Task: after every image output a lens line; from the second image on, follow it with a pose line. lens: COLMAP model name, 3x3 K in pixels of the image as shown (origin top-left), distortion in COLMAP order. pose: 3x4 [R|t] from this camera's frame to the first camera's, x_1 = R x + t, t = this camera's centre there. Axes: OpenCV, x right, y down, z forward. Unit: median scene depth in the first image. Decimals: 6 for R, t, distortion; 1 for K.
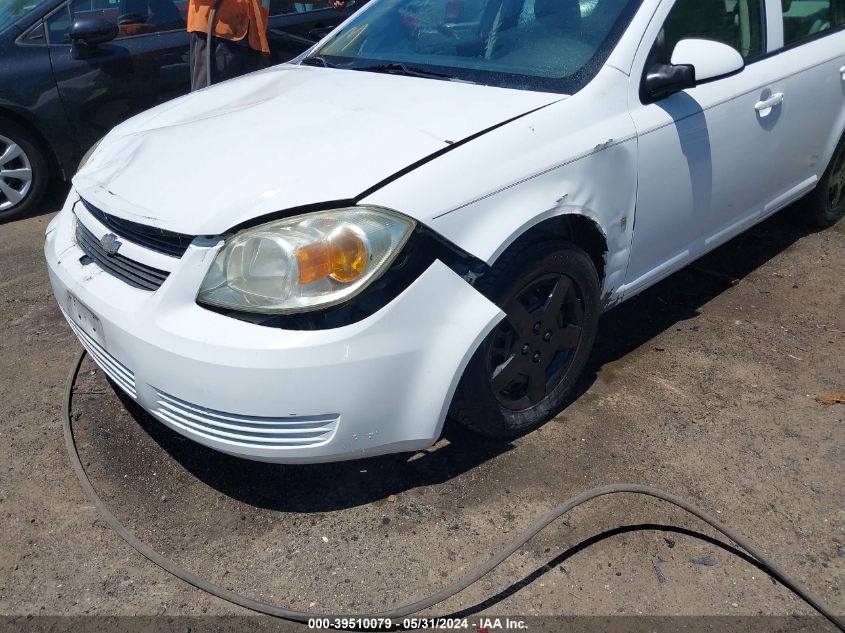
lens RADIAL K [[646.5, 0, 422.5], [0, 646.5, 316.5], [0, 0, 1]] dist [0.043903, -0.067645]
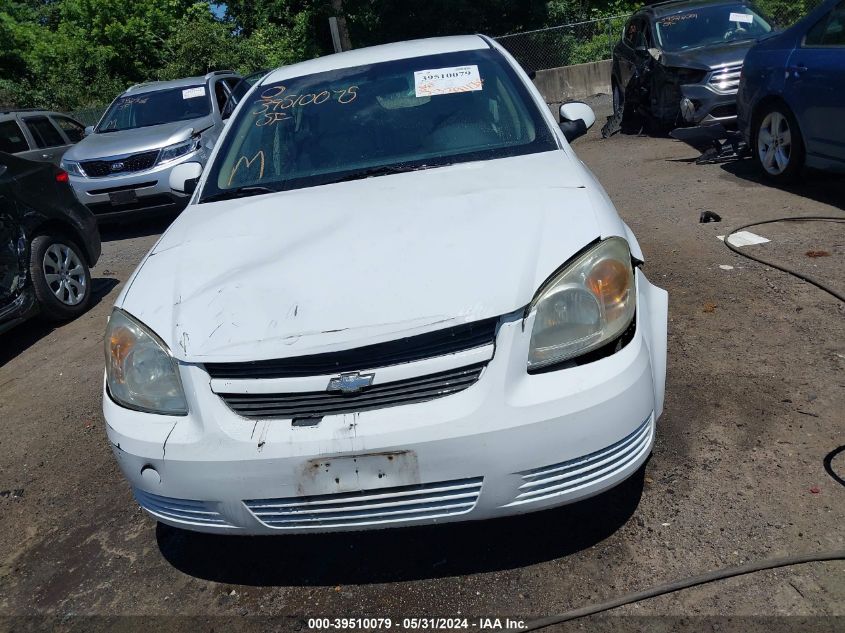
lens RADIAL K [[646.5, 0, 422.5], [0, 646.5, 316.5], [0, 0, 1]] dist [0.043903, -0.067645]
pose [[0.724454, -0.333305, 0.603385, -1.006123], [0.429568, 0.902874, -0.017020, -0.149250], [-0.539108, 0.271525, 0.797268, 0.212137]]
